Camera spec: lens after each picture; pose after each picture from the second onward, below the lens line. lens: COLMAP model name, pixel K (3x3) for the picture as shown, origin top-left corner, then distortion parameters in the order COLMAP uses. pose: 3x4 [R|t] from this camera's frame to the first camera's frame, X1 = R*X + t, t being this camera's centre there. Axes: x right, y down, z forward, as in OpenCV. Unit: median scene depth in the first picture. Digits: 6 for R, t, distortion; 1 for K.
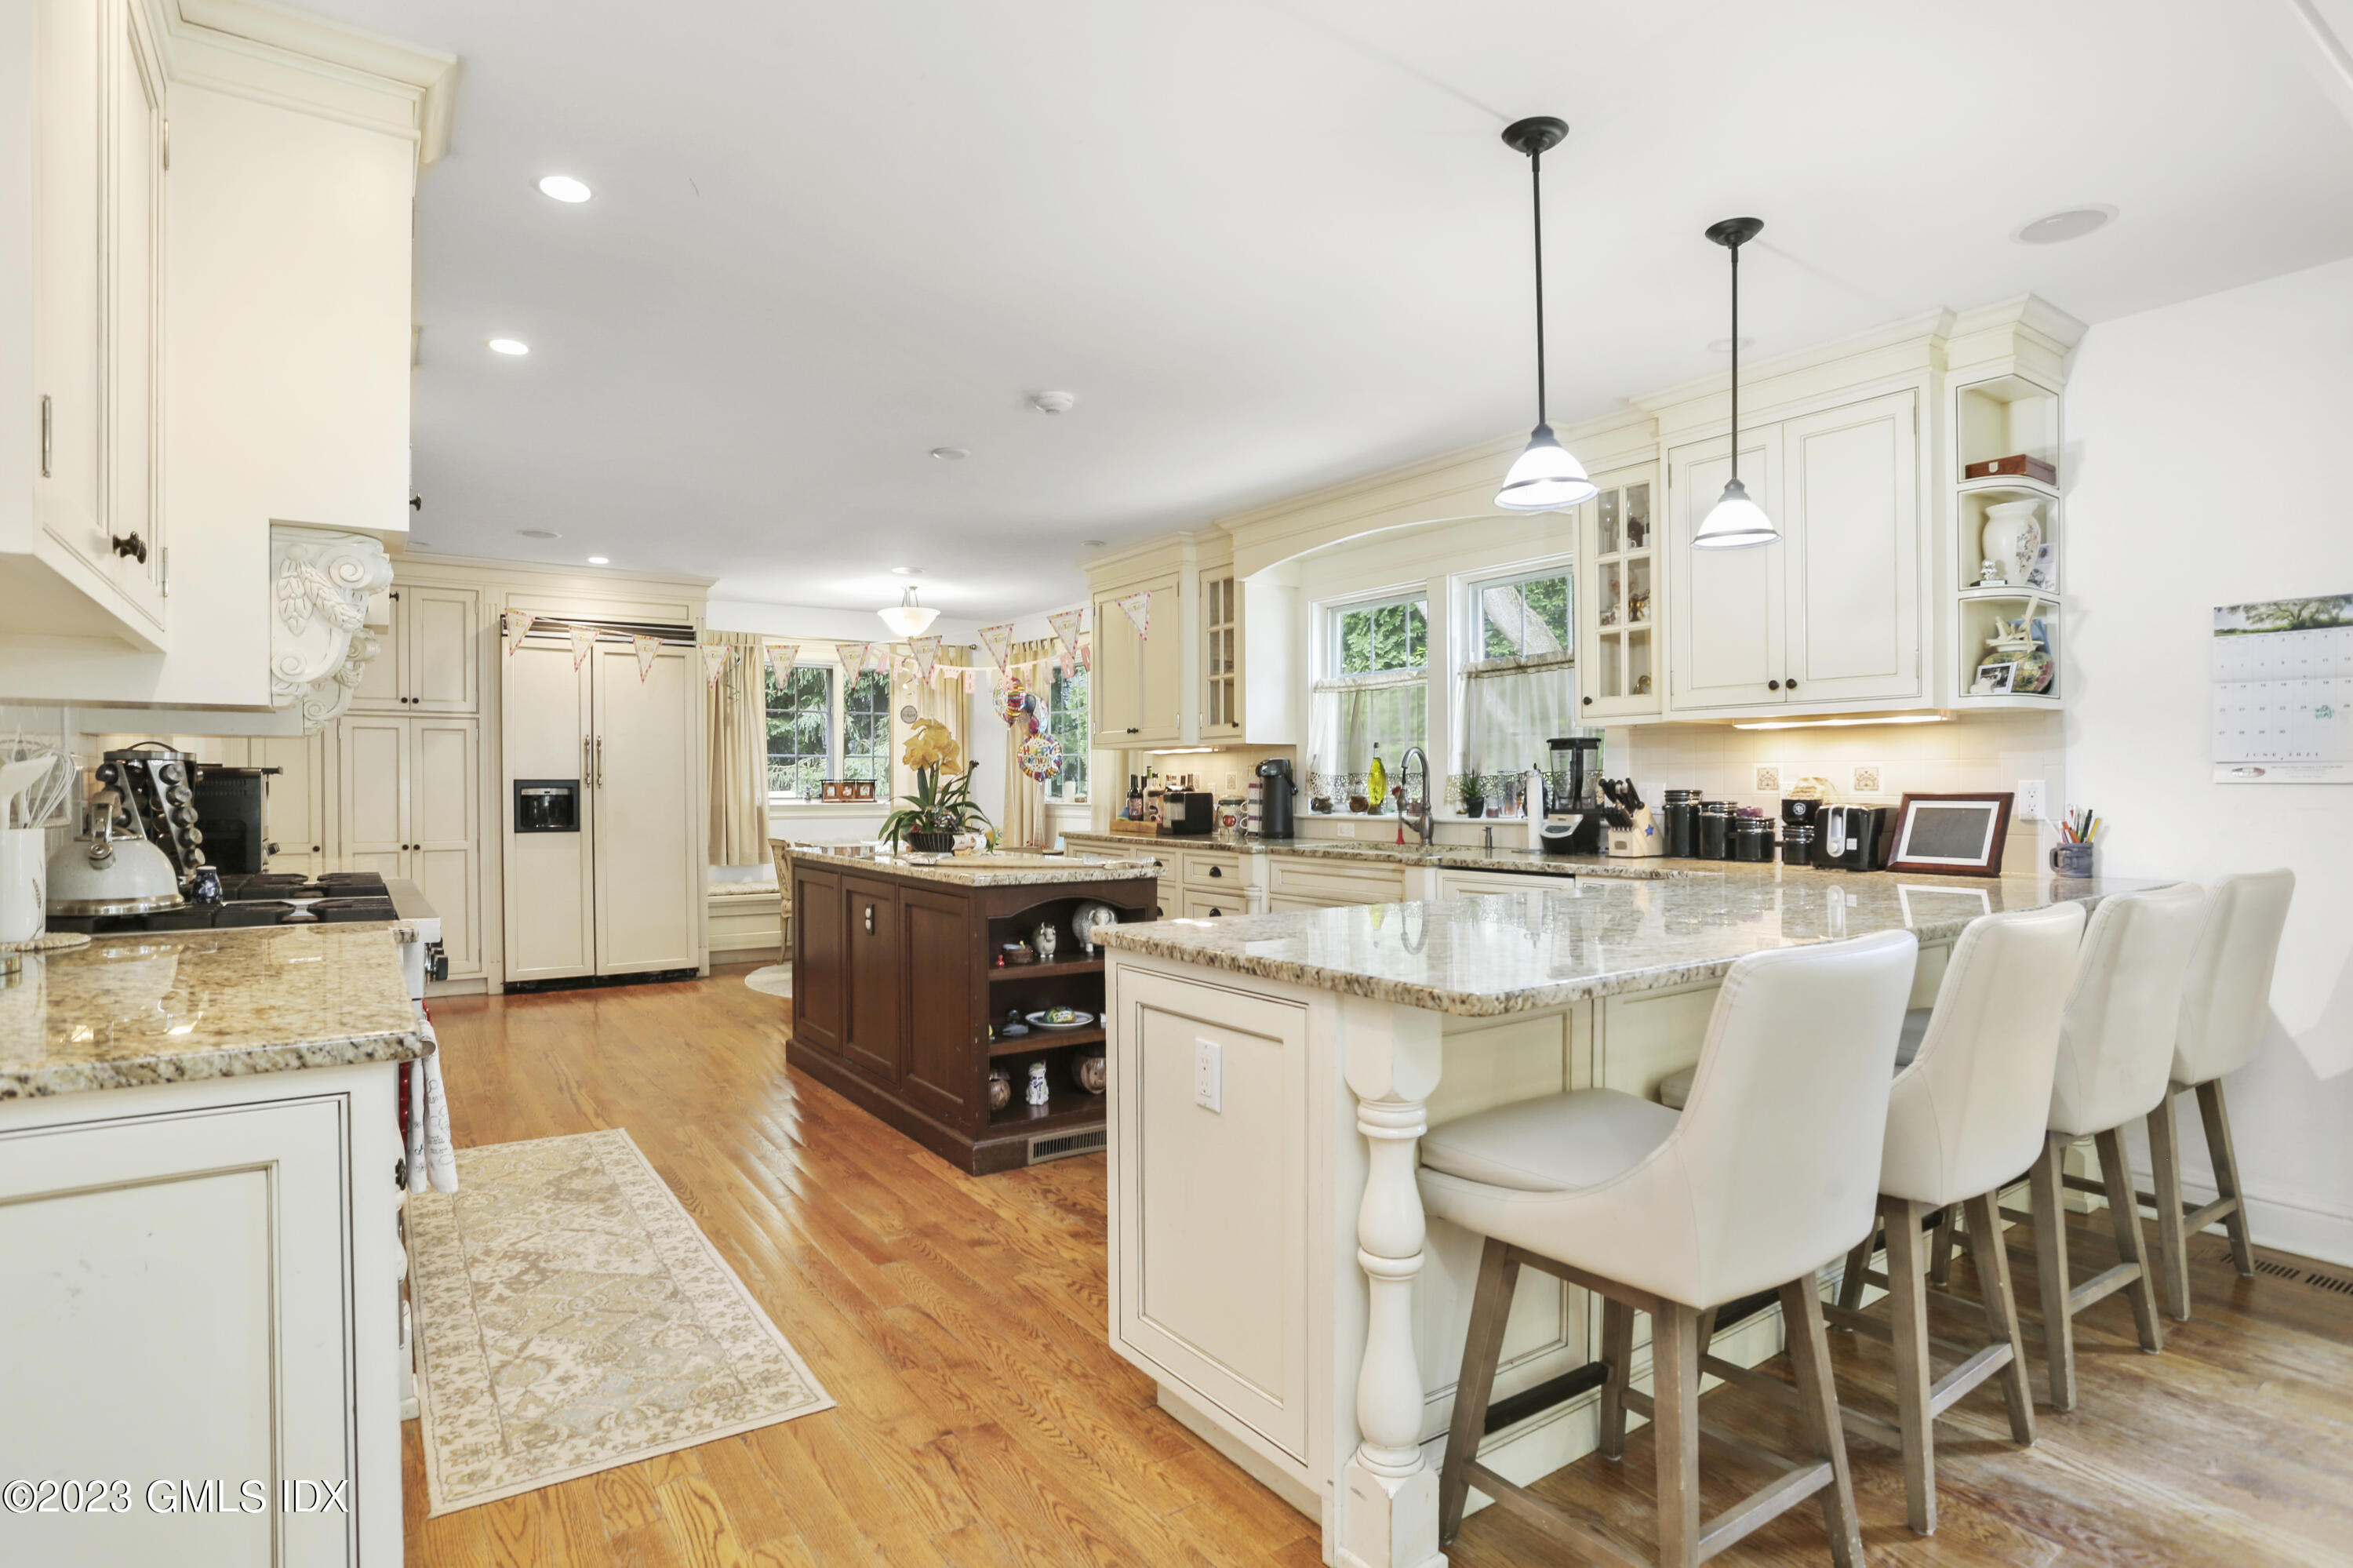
lens RADIAL K [[1232.0, 0, 1178.4], [0, 1232.0, 784.4], [0, 0, 1]] dist [-0.005094, -0.000800]
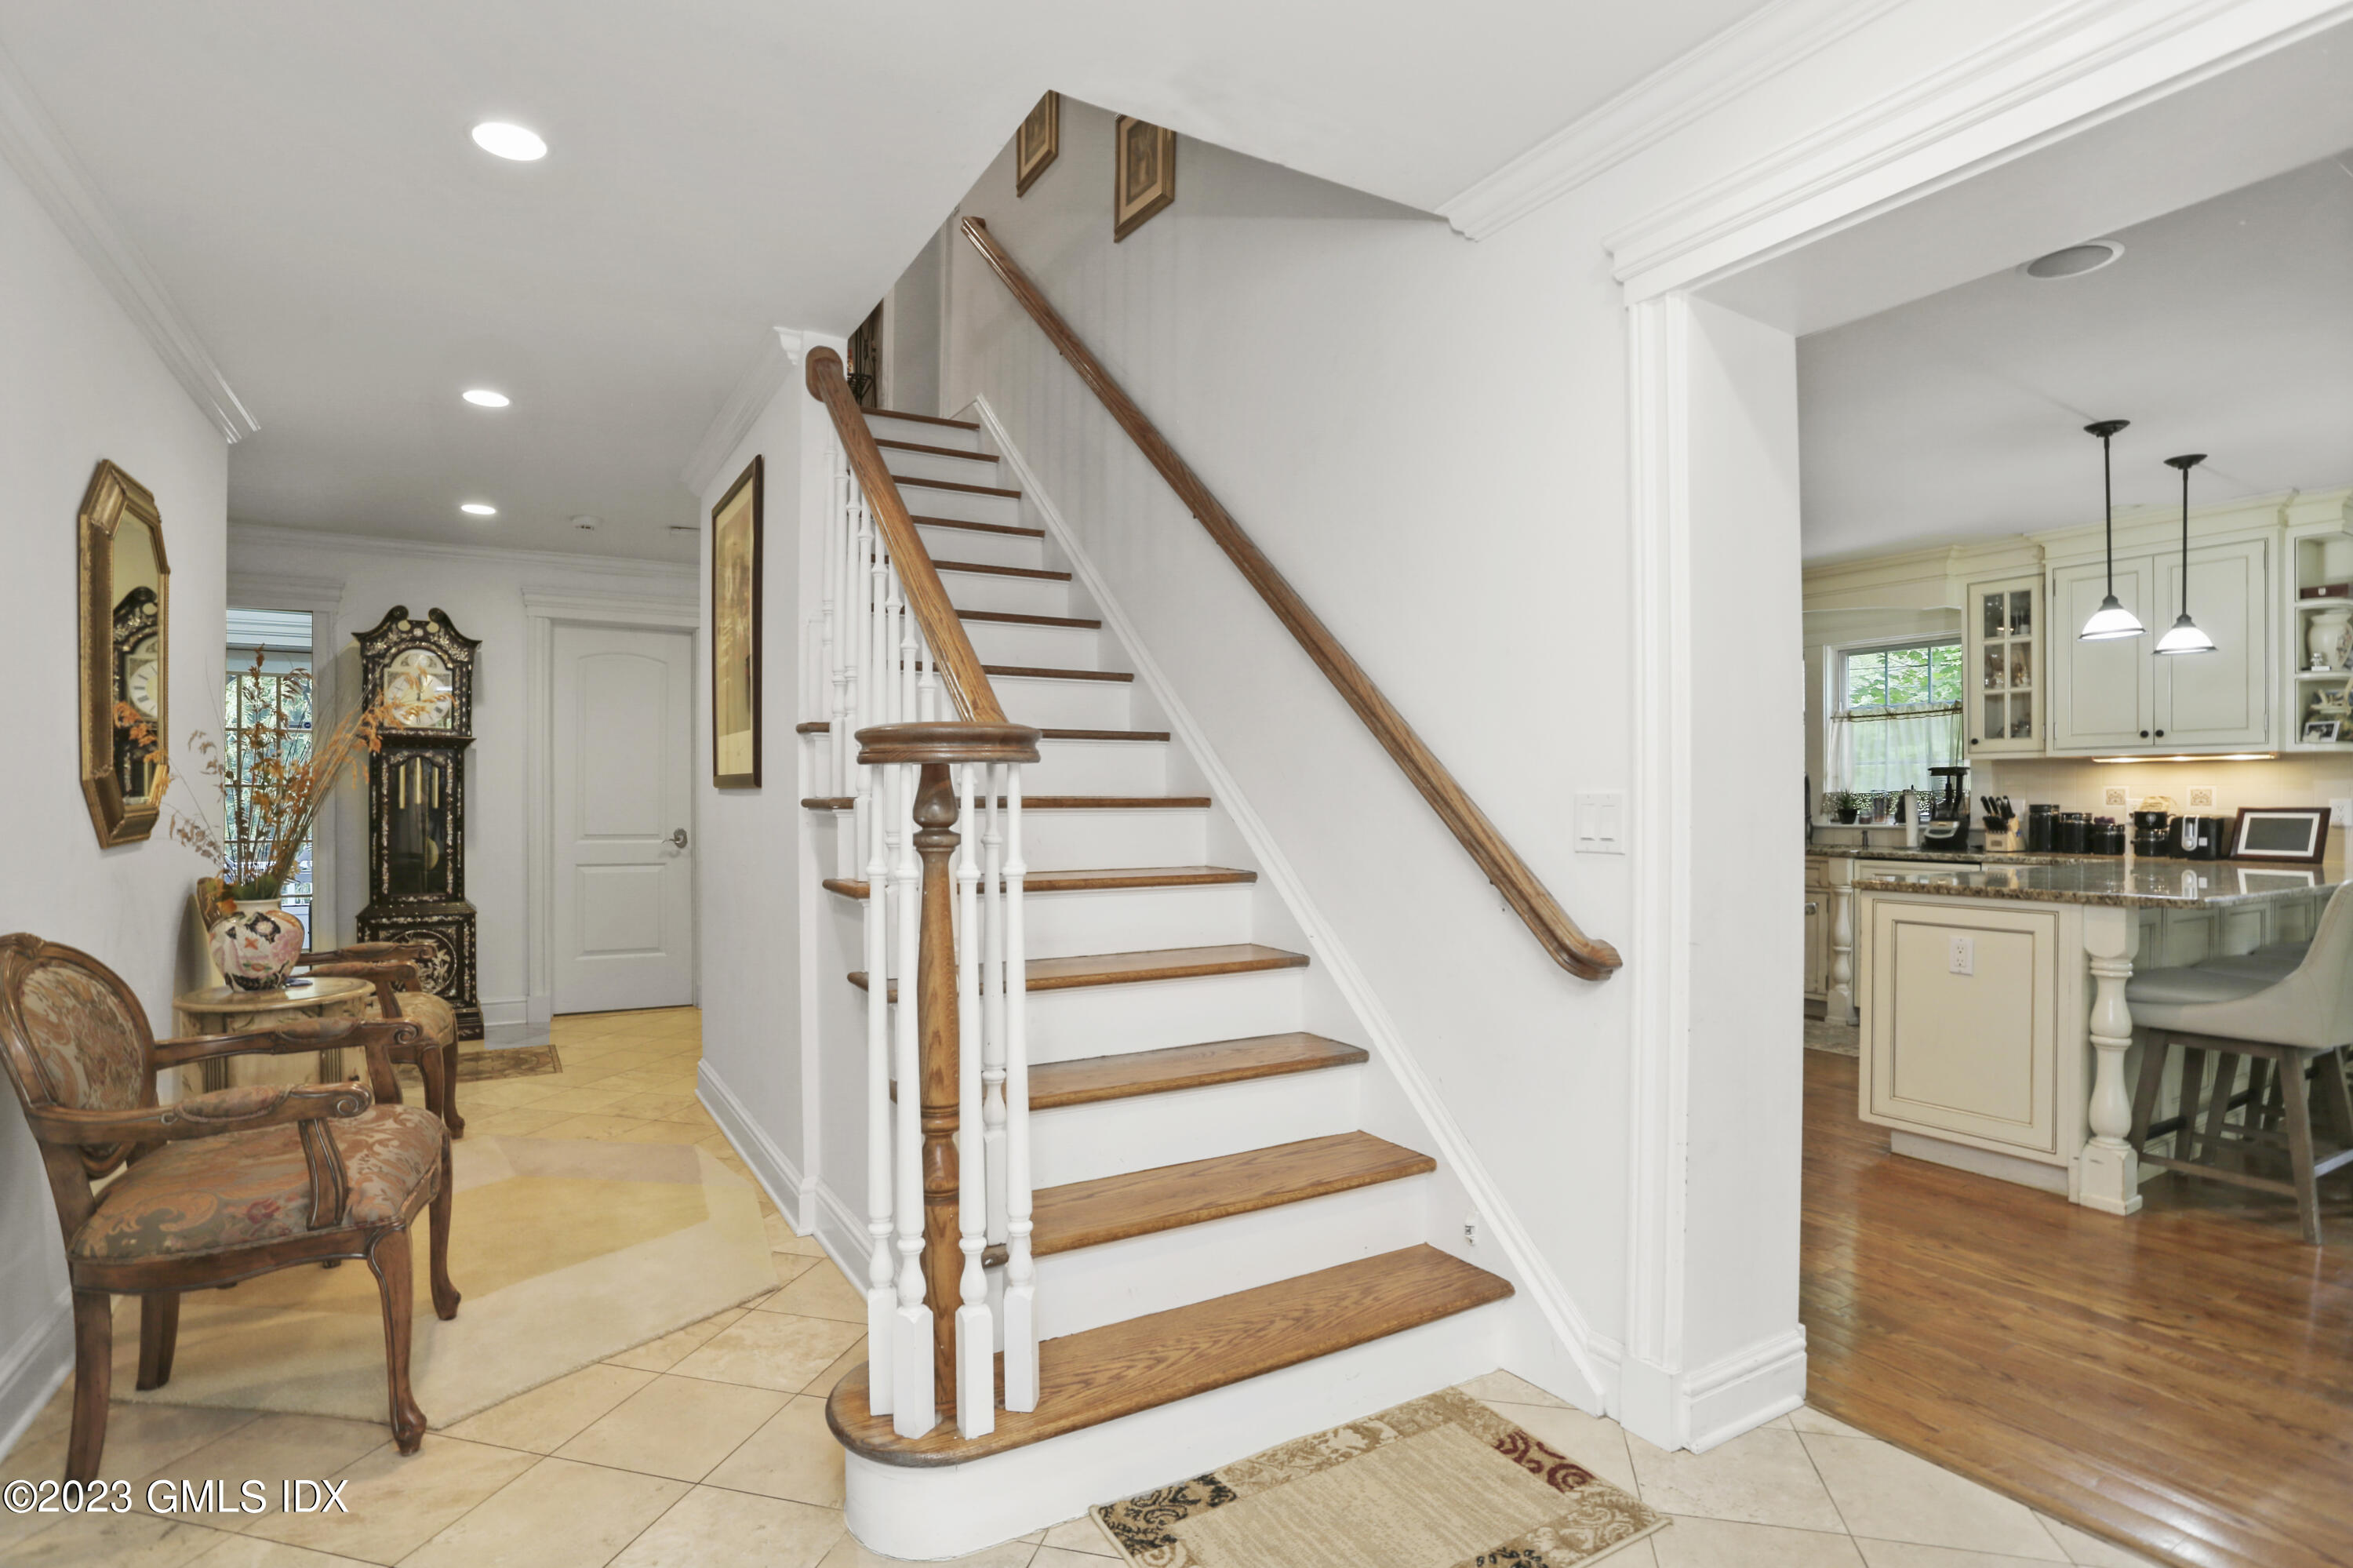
lens RADIAL K [[1166.9, 0, 1176.7], [0, 1166.9, 791.2], [0, 0, 1]] dist [0.002403, 0.000942]
pose [[0.998239, 0.005086, -0.059109, -0.563406], [-0.005341, 0.999977, -0.004152, 0.000173], [0.059087, 0.004461, 0.998243, -0.444404]]
